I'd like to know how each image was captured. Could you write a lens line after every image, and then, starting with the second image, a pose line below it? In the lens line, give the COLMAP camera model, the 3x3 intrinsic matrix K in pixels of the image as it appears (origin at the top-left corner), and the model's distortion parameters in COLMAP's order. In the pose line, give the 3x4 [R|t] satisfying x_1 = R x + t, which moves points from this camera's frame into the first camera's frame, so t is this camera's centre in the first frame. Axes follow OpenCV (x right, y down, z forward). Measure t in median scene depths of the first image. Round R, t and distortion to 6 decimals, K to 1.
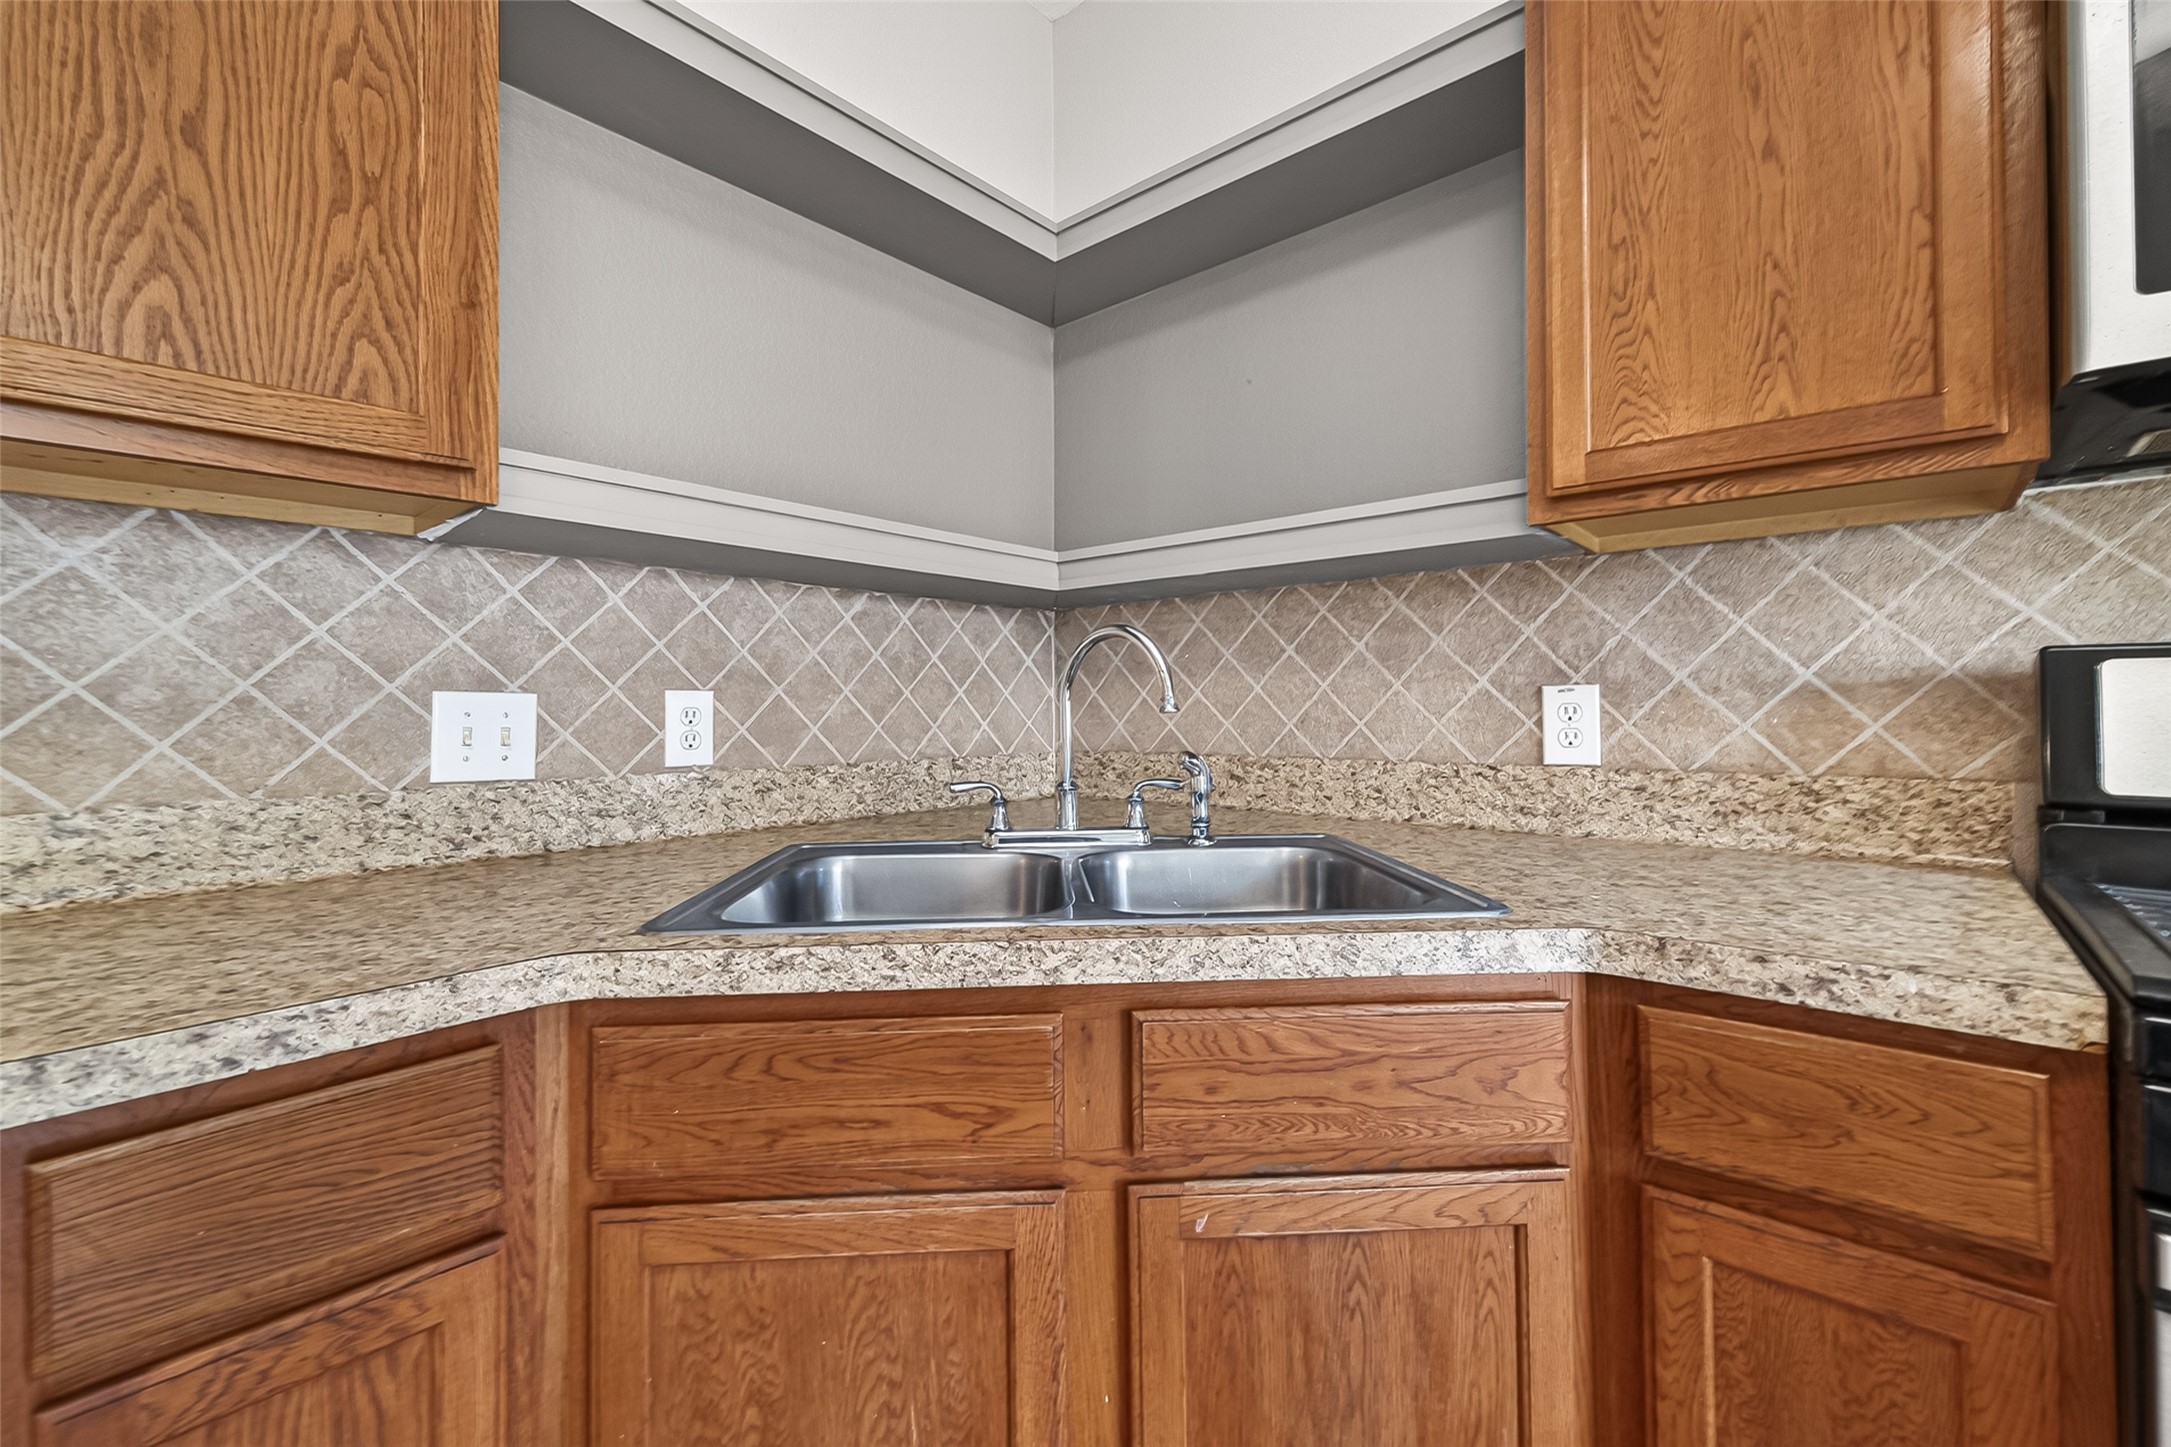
lens RADIAL K [[911.2, 0, 1080.2], [0, 911.2, 696.9], [0, 0, 1]] dist [0.010715, -0.003026]
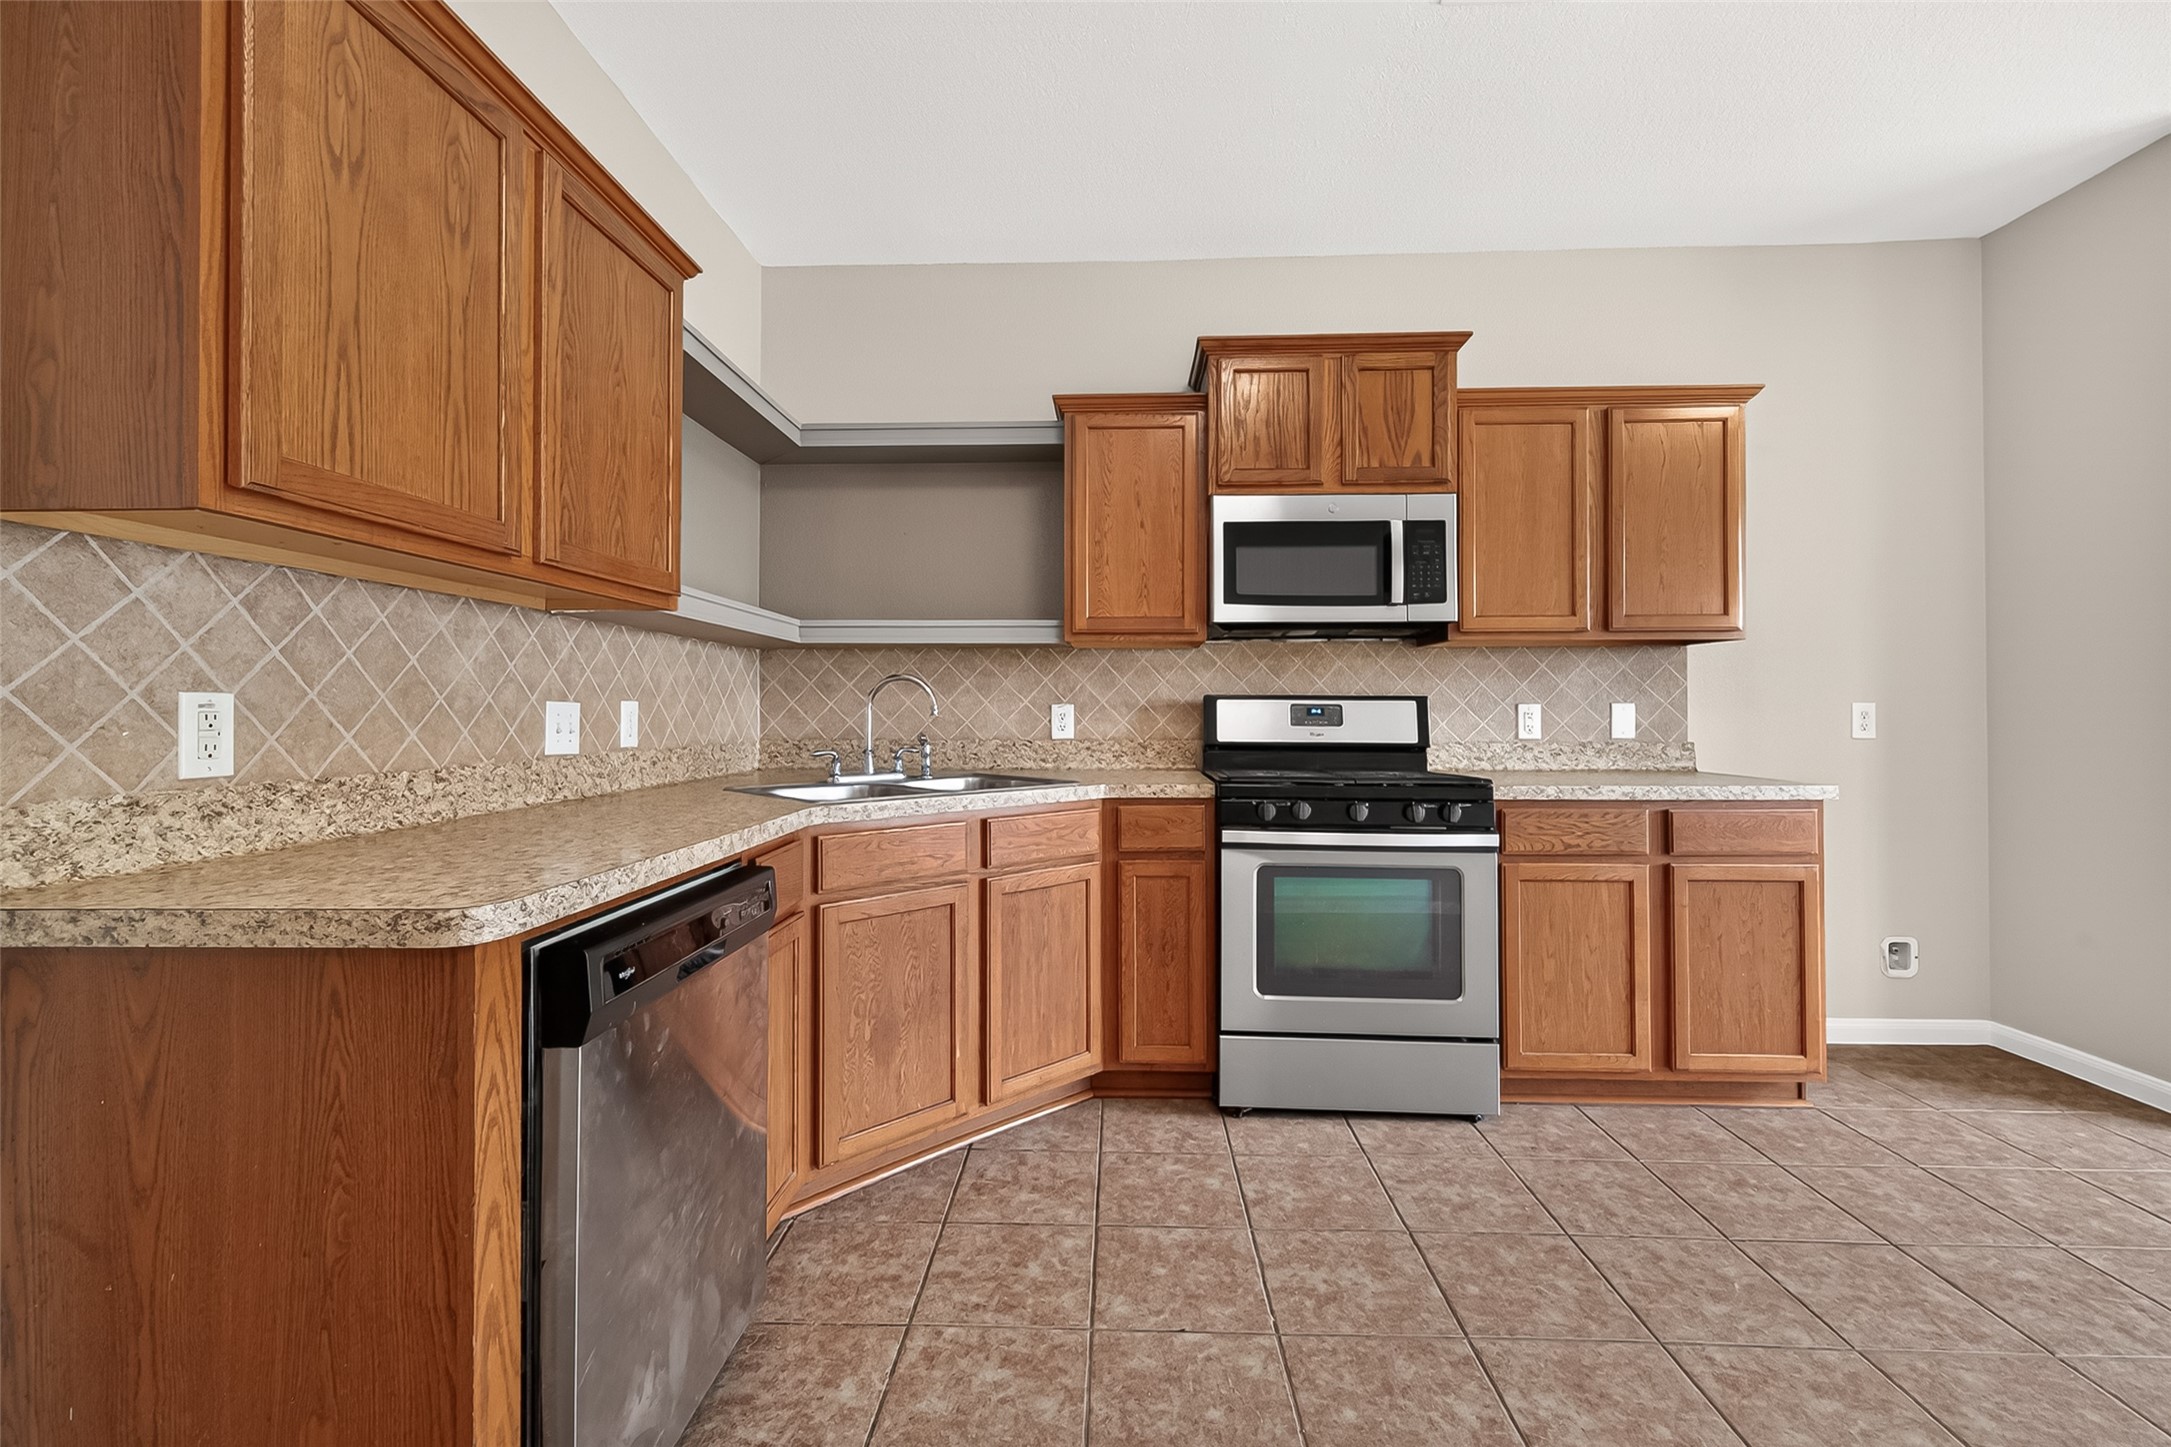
lens RADIAL K [[911.2, 0, 1084.4], [0, 911.2, 699.7], [0, 0, 1]] dist [0.010715, -0.003026]
pose [[0.774969, 0.014072, 0.631842, -1.148020], [-0.012557, 0.999898, -0.006868, -0.011536], [-0.631874, -0.002611, 0.775067, -1.072185]]
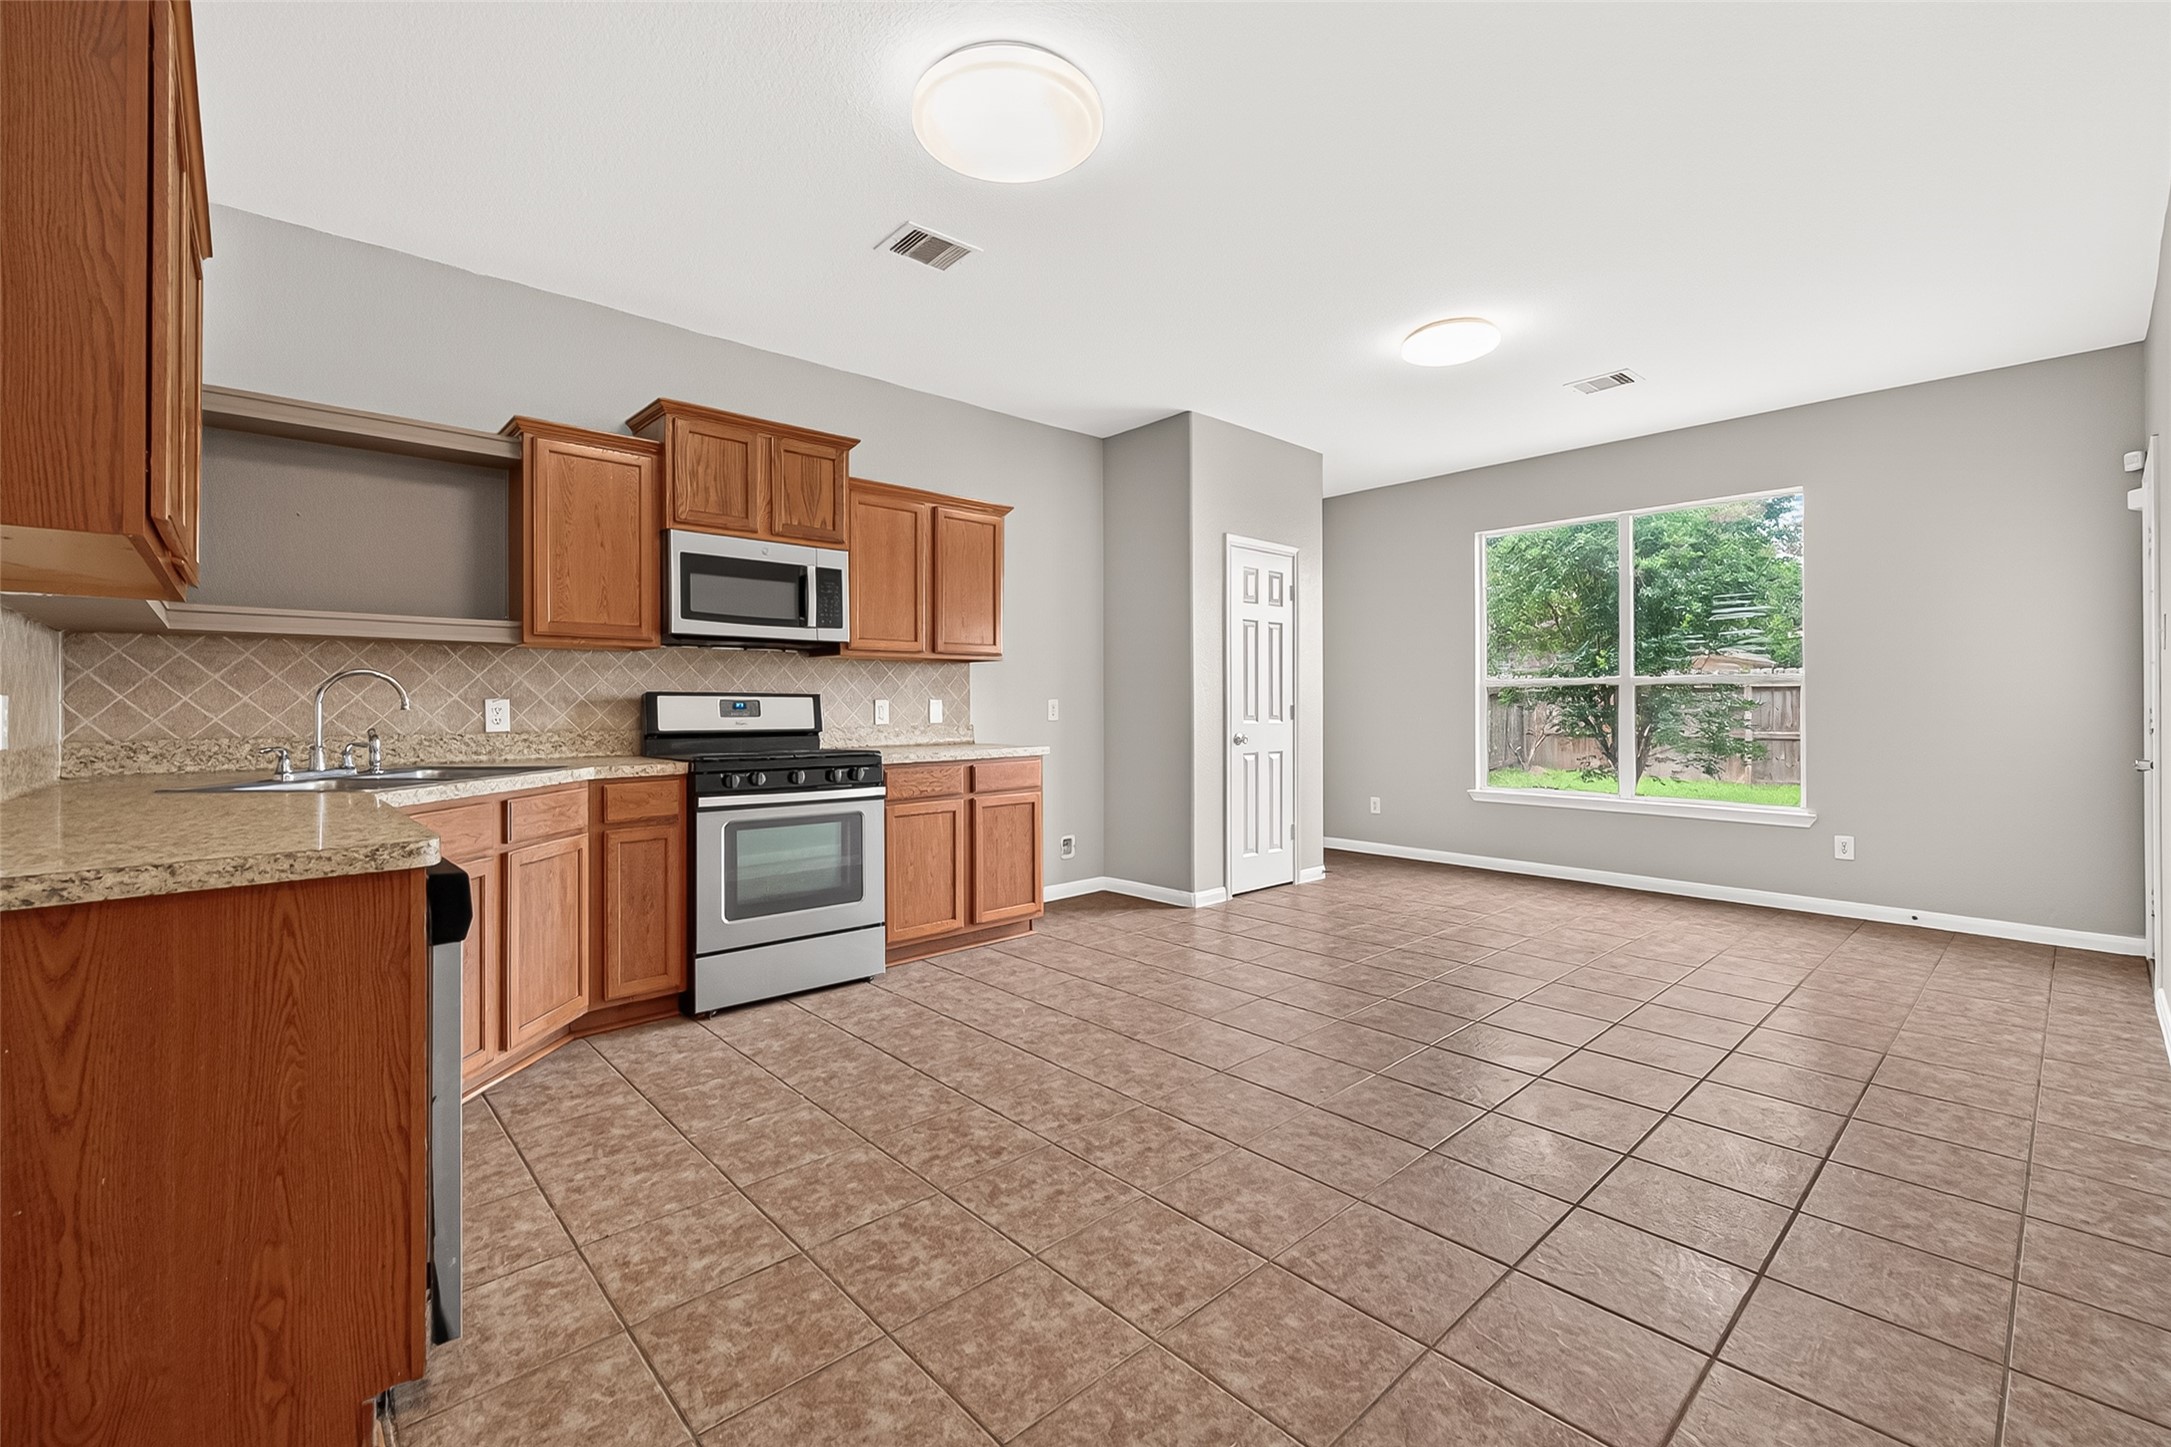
lens RADIAL K [[911.2, 0, 1072.2], [0, 911.2, 698.7], [0, 0, 1]] dist [0.010715, -0.003026]
pose [[0.115159, 0.013421, 0.993256, -2.236115], [-0.009556, 0.999877, -0.012403, 0.002052], [-0.993301, -0.008063, 0.115273, -1.047129]]
